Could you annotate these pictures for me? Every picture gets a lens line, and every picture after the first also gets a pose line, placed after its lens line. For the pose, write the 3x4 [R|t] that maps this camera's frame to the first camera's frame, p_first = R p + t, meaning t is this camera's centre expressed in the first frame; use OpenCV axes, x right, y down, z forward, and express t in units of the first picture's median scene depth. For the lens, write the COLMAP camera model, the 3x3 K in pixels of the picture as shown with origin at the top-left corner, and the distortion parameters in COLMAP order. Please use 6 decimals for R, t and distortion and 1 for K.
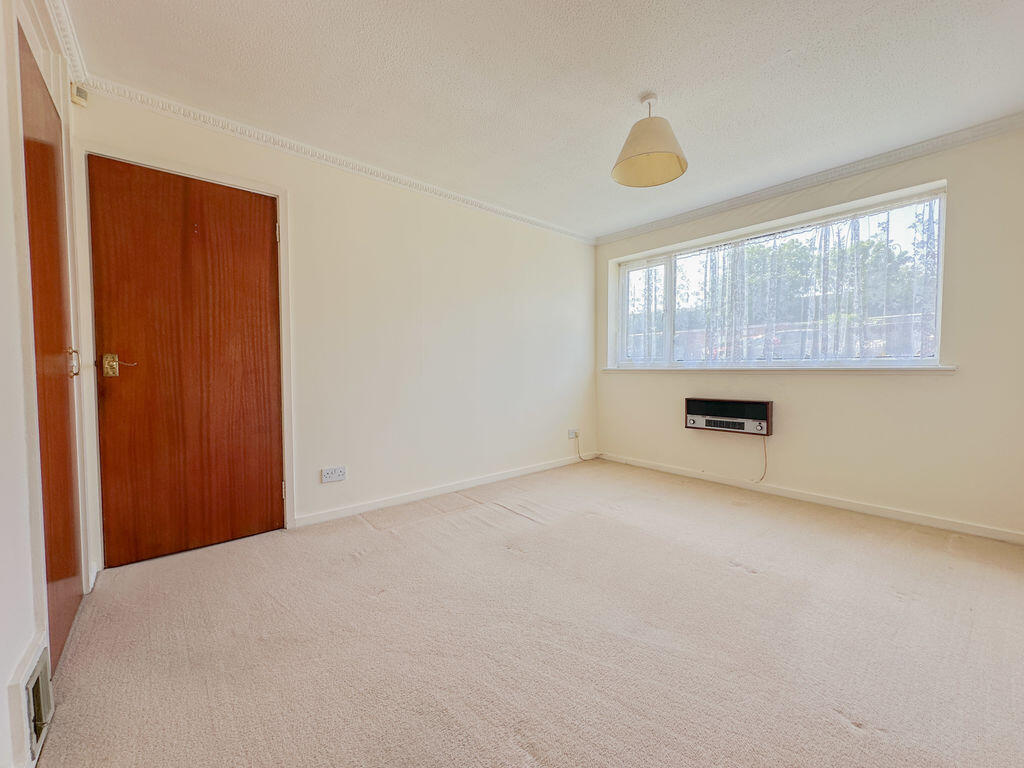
lens RADIAL K [[404.9, 0, 512.0], [0, 404.9, 384.0], [0, 0, 1]] dist [0.000522, 0.000101]
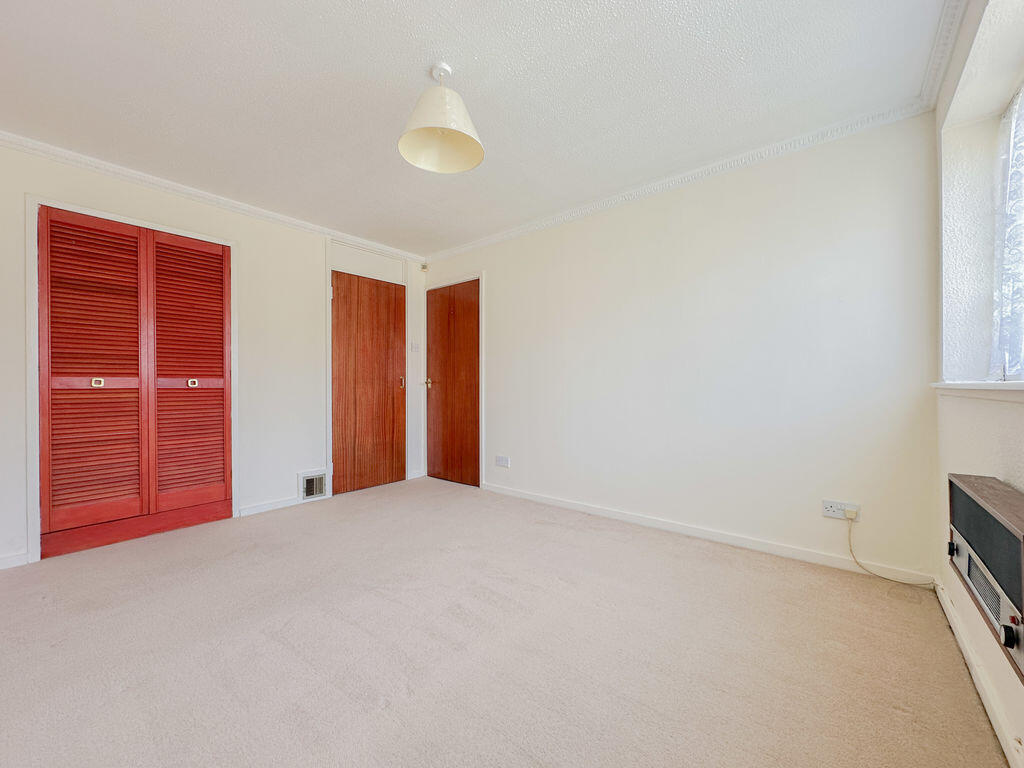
lens RADIAL K [[404.9, 0, 512.0], [0, 404.9, 384.0], [0, 0, 1]] dist [0.000522, 0.000101]
pose [[0.174763, -0.001584, -0.984609, 0.938766], [-0.037870, 0.999248, -0.008329, -0.030154], [0.983882, 0.038743, 0.174571, 0.790964]]
